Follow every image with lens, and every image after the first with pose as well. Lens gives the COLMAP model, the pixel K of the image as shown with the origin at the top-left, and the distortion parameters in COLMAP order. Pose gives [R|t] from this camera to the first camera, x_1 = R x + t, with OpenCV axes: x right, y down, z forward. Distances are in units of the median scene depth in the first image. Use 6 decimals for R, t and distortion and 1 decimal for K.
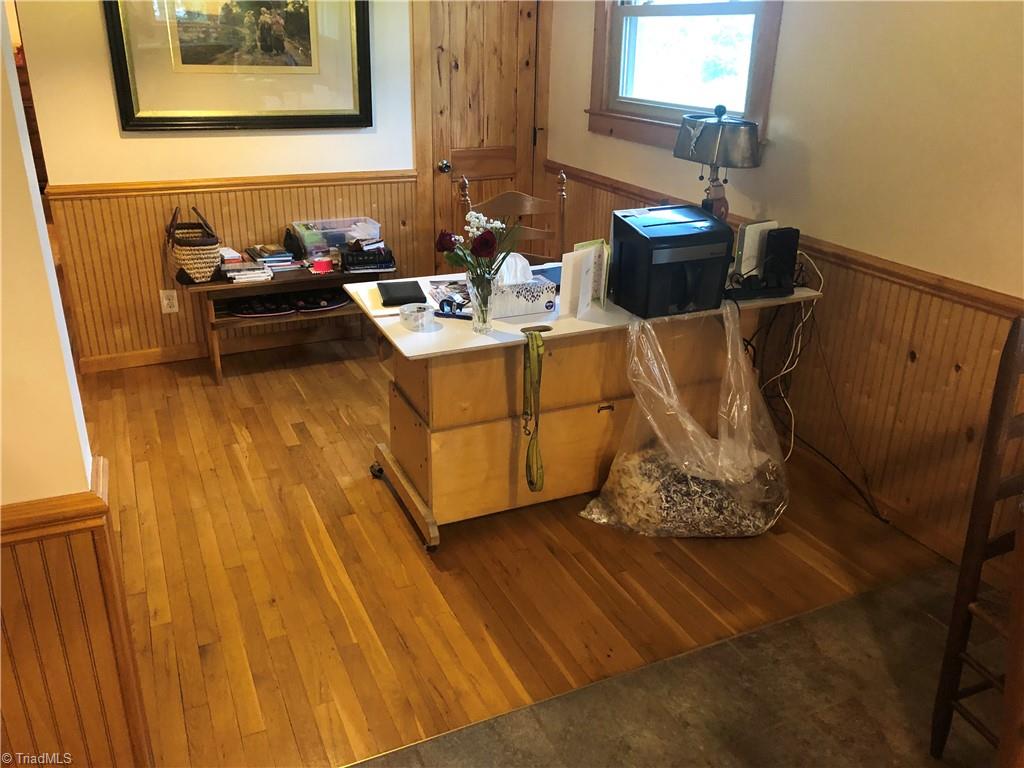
lens RADIAL K [[837.6, 0, 516.2], [0, 837.6, 388.2], [0, 0, 1]] dist [0.015169, 0.006953]
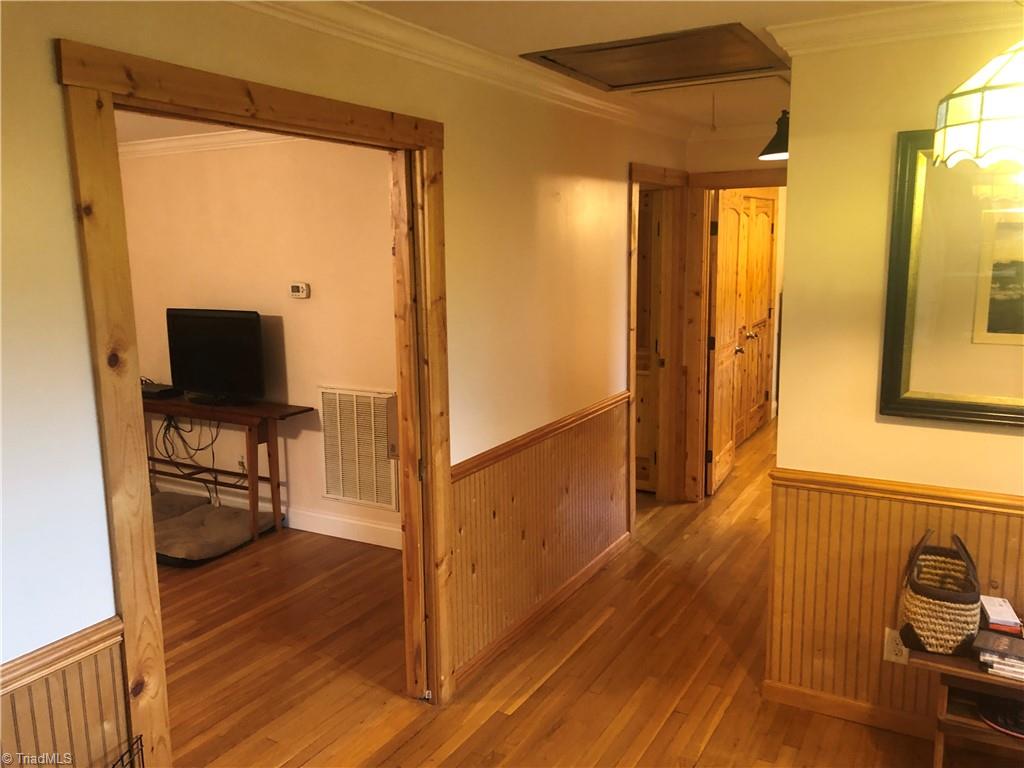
lens RADIAL K [[820.2, 0, 510.0], [0, 820.2, 383.4], [0, 0, 1]] dist [0.080090, -0.094137]
pose [[0.577270, 0.106354, -0.809597, -0.066734], [-0.289072, 0.953890, -0.080810, -0.175532], [0.763673, 0.280681, 0.581397, 0.316170]]
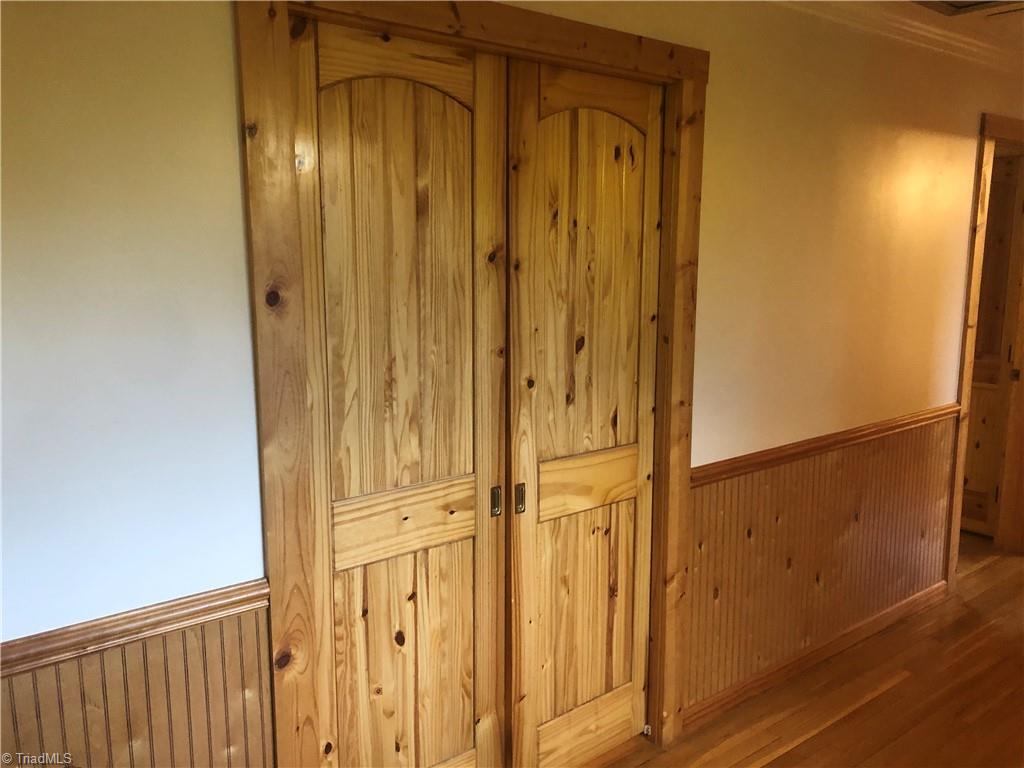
lens RADIAL K [[837.6, 0, 516.2], [0, 837.6, 388.2], [0, 0, 1]] dist [0.015169, 0.006953]
pose [[0.234663, 0.139394, -0.962030, -0.101524], [-0.369419, 0.928203, 0.044382, -0.180430], [0.899146, 0.344977, 0.269309, 0.380709]]
